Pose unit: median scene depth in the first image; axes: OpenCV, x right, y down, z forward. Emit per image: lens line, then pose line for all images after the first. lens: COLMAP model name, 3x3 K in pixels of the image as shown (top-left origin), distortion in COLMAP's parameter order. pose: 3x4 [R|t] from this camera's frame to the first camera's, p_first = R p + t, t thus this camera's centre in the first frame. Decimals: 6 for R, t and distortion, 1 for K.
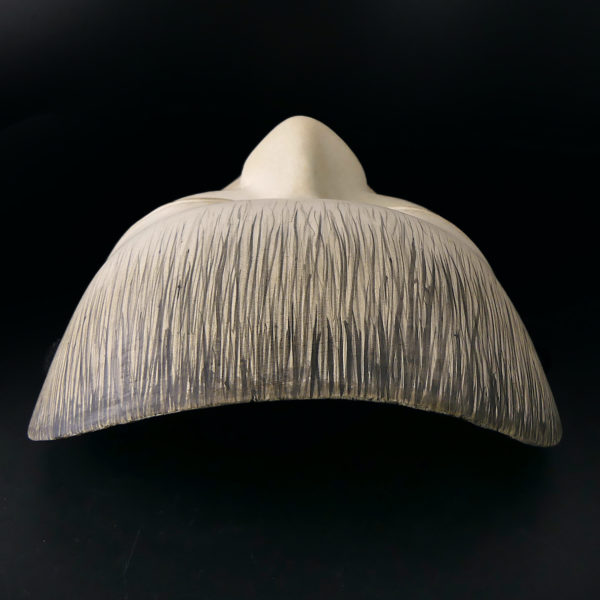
lens RADIAL K [[689.9, 0, 313.5], [0, 689.9, 322.3], [0, 0, 1]] dist [0.134402, 0.000000]
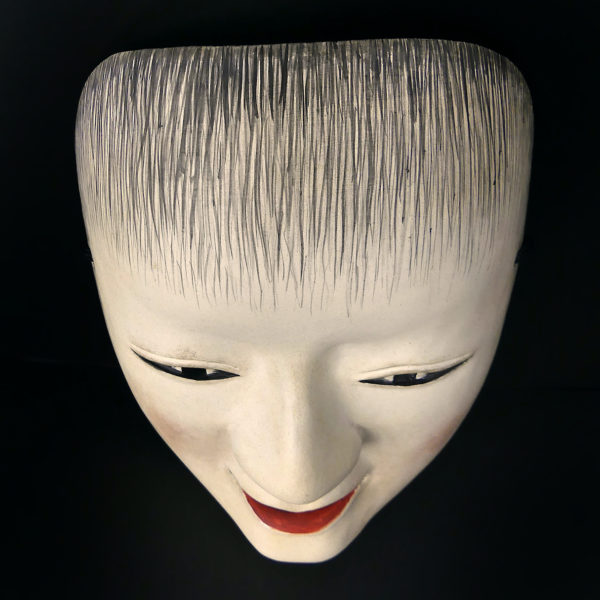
lens RADIAL K [[689.9, 0, 271.2], [0, 689.9, 274.4], [0, 0, 1]] dist [0.134402, 0.000000]
pose [[-0.999602, -0.003490, 0.028009, -0.009707], [0.016110, -0.885356, 0.464635, -0.740361], [0.023176, 0.464901, 0.885059, 0.102535]]
